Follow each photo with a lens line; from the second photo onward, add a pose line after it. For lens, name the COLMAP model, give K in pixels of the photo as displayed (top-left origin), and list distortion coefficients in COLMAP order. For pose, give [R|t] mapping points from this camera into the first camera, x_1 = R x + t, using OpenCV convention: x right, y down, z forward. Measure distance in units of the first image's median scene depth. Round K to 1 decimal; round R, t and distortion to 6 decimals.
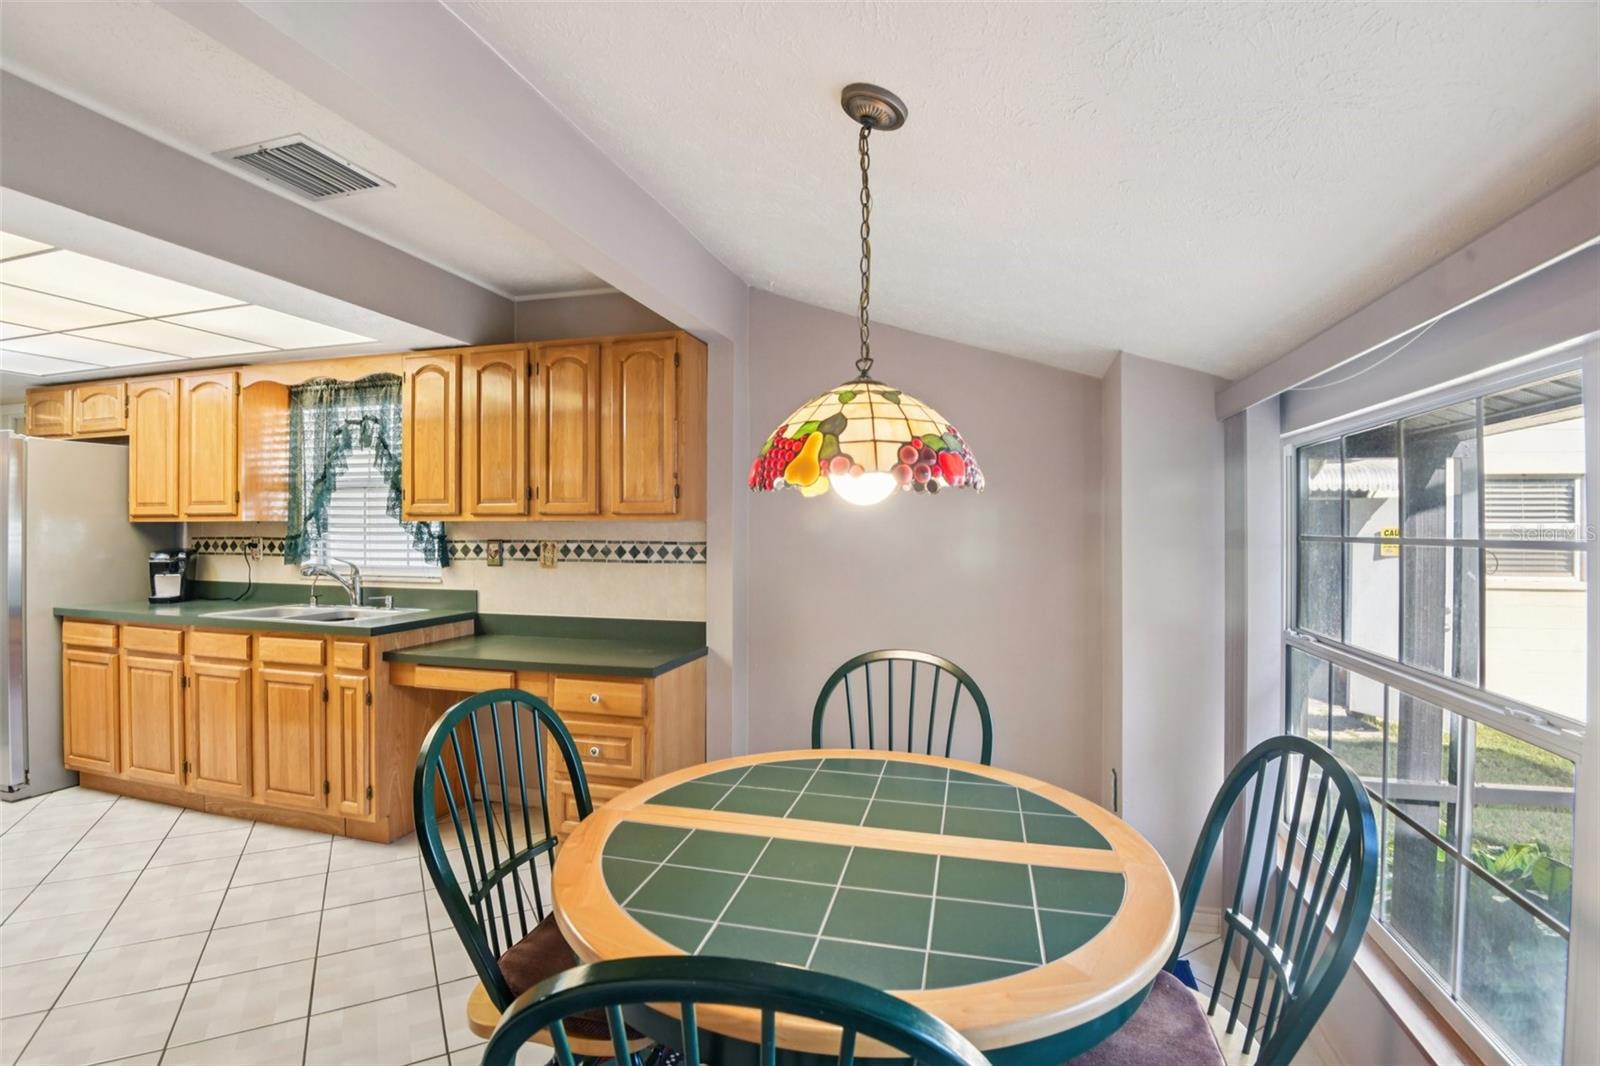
lens RADIAL K [[753.6, 0, 800.0], [0, 753.6, 533.0], [0, 0, 1]] dist [-0.040991, -0.000820]
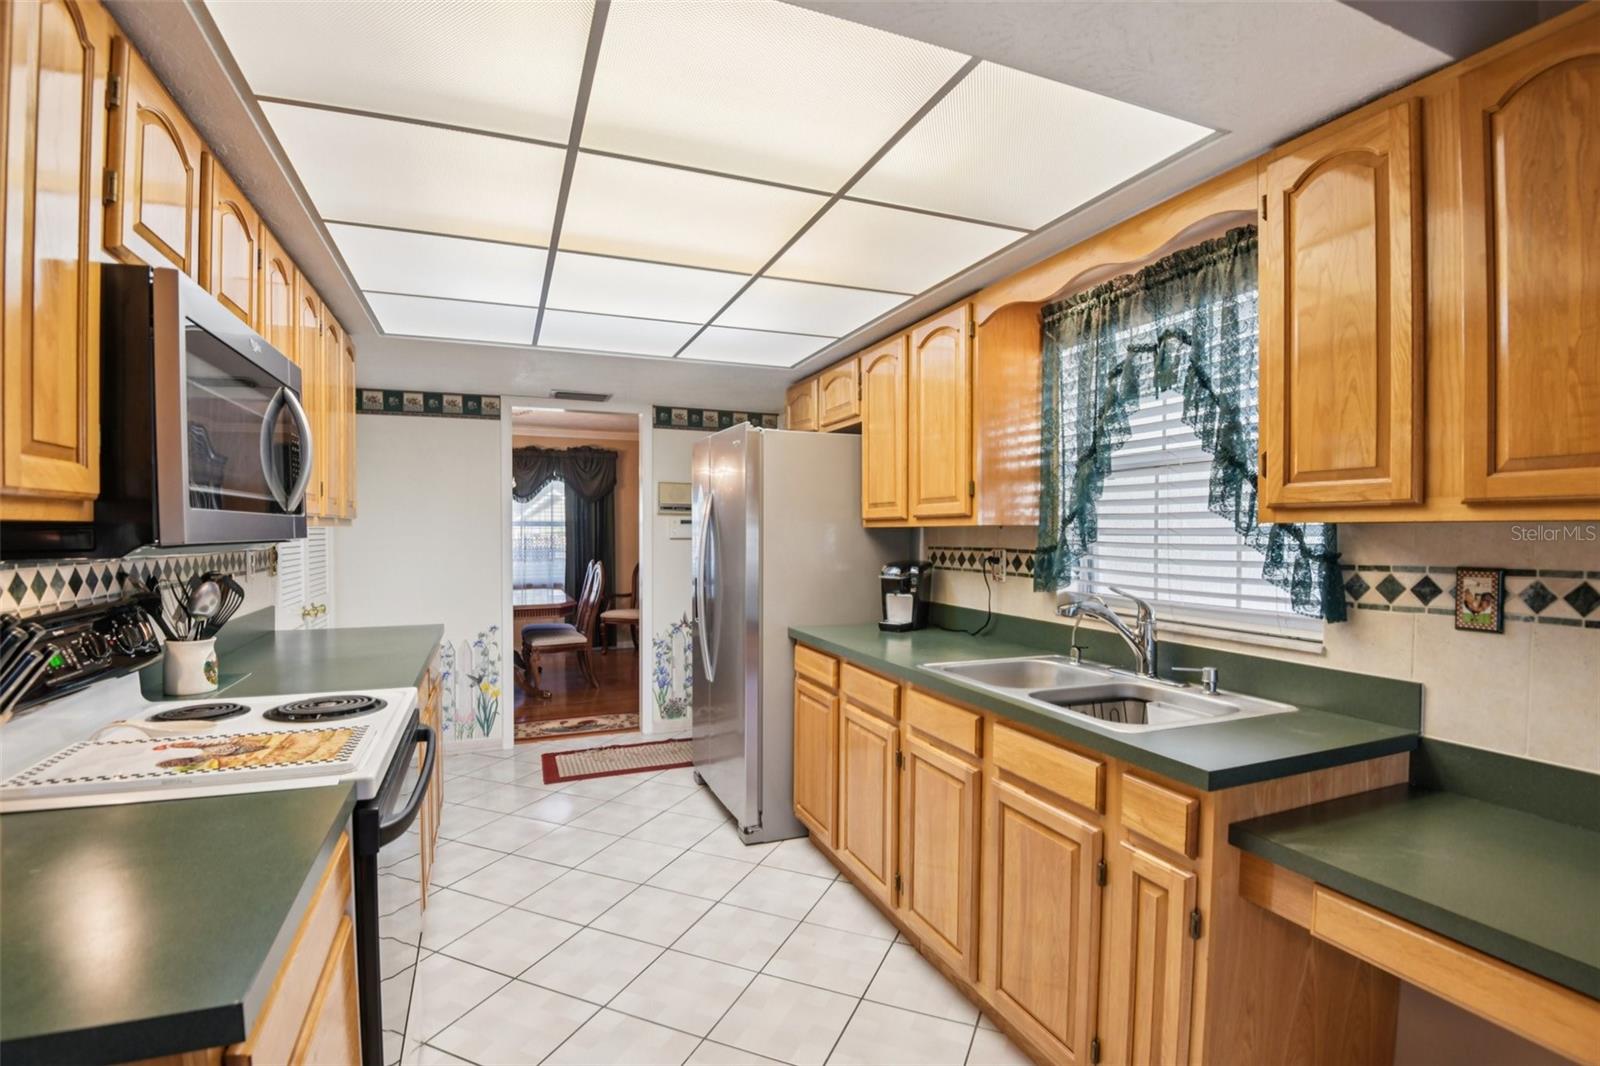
lens RADIAL K [[753.6, 0, 800.0], [0, 753.6, 533.0], [0, 0, 1]] dist [-0.040991, -0.000820]
pose [[0.614393, 0.002356, -0.788997, -0.313720], [-0.008874, 0.999953, -0.003925, -0.004991], [0.788950, 0.009413, 0.614385, 0.445633]]
